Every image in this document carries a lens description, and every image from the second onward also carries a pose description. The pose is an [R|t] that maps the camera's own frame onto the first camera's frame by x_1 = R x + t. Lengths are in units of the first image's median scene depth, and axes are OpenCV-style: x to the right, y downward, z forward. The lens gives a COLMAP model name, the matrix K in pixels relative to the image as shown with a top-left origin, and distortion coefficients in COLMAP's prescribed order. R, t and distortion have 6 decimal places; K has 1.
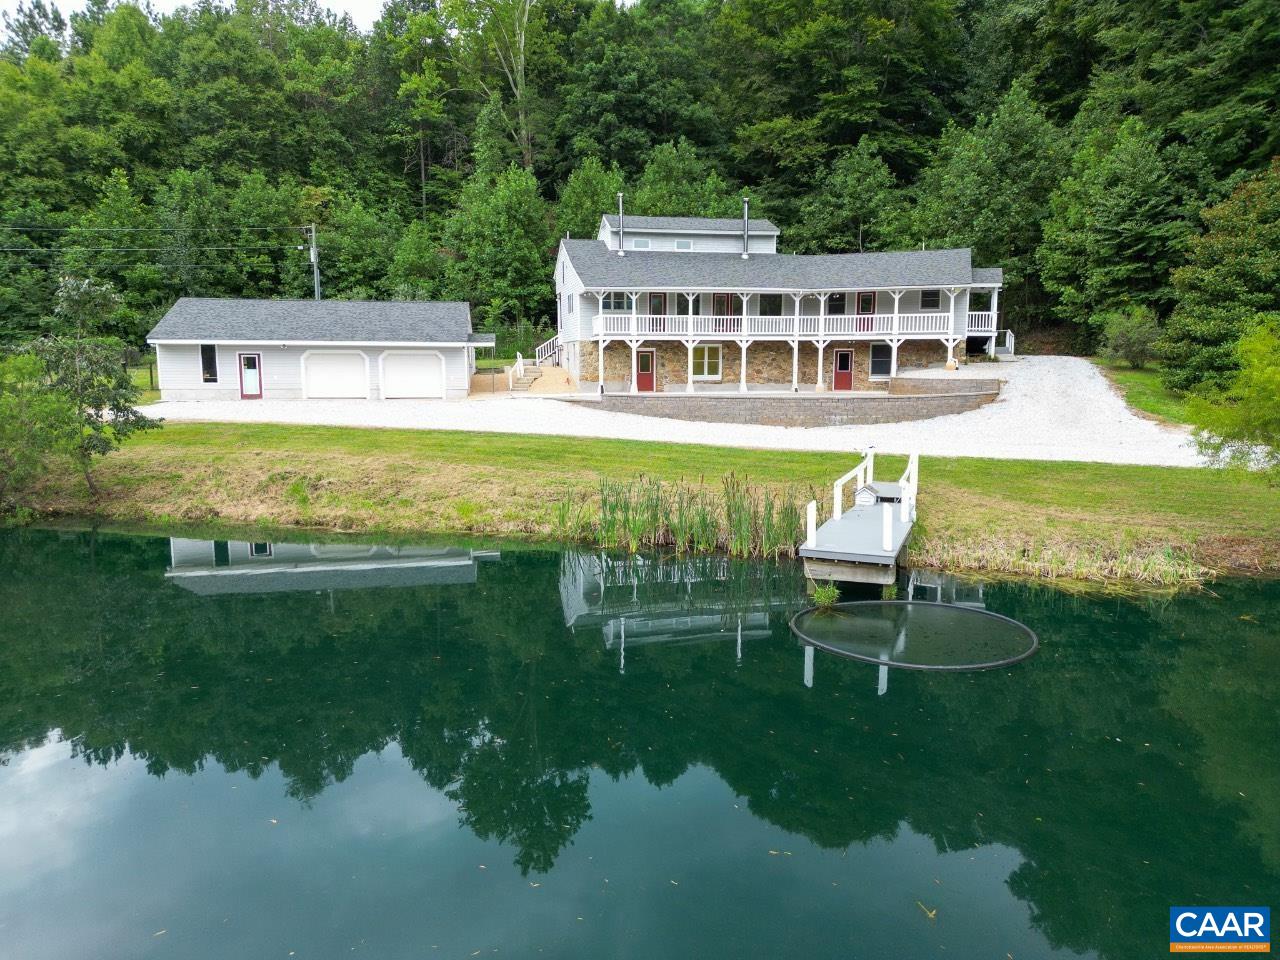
lens RADIAL K [[889.3, 0, 642.0], [0, 889.3, 481.8], [0, 0, 1]] dist [0.073415, -0.067495]
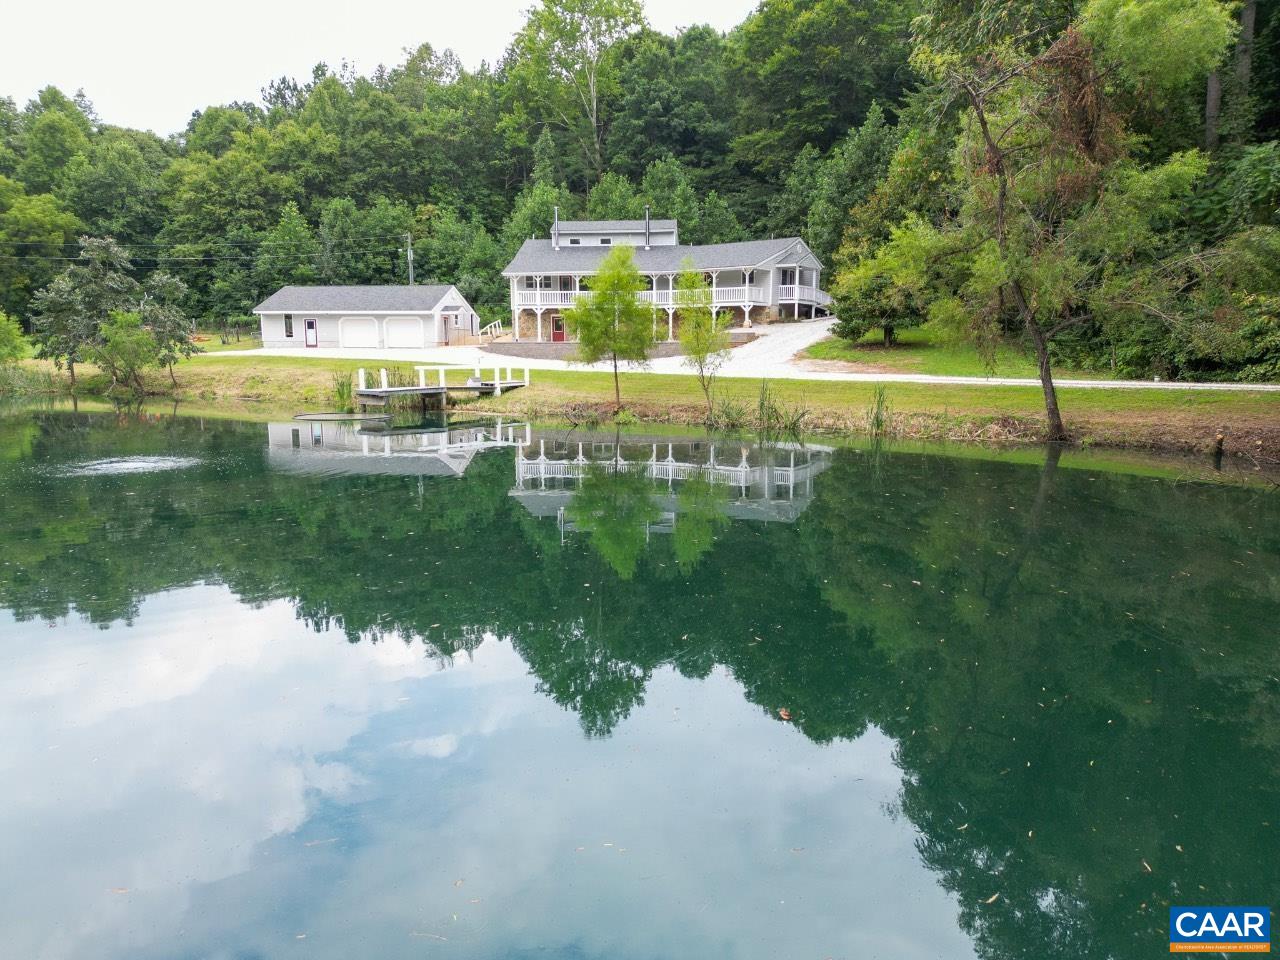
lens RADIAL K [[889.3, 0, 642.2], [0, 889.3, 480.1], [0, 0, 1]] dist [0.073415, -0.067495]
pose [[0.956600, 0.041701, -0.288405, 0.419458], [-0.037627, 0.999098, 0.019659, 0.063256], [0.288965, -0.007954, 0.957307, -0.260283]]
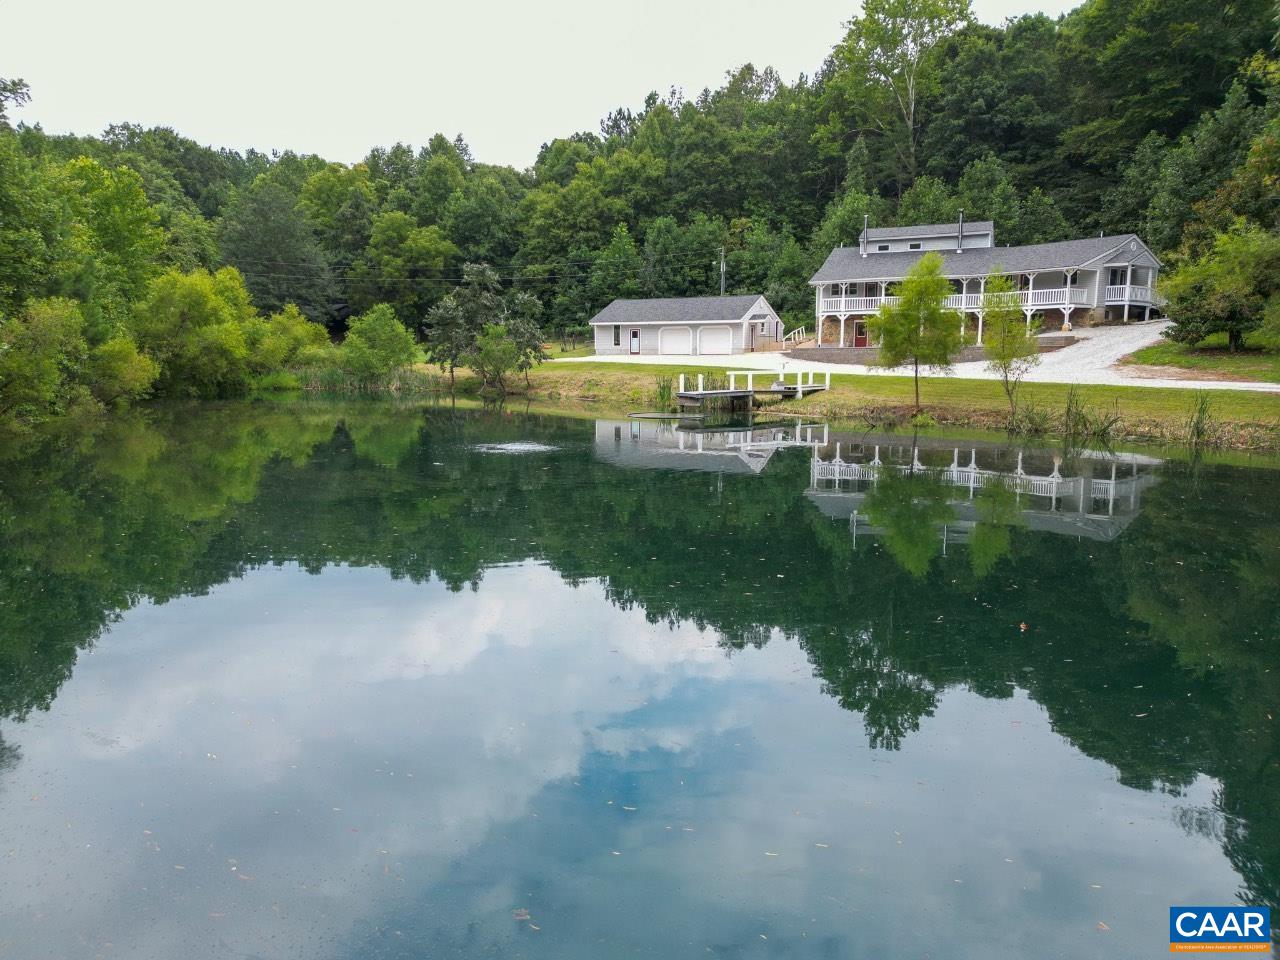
lens RADIAL K [[889.3, 0, 644.4], [0, 889.3, 484.4], [0, 0, 1]] dist [0.073415, -0.067495]
pose [[0.812398, 0.084985, -0.576876, 0.440068], [-0.077092, 0.996292, 0.038207, 0.068526], [0.577984, 0.013433, 0.815937, -0.311684]]
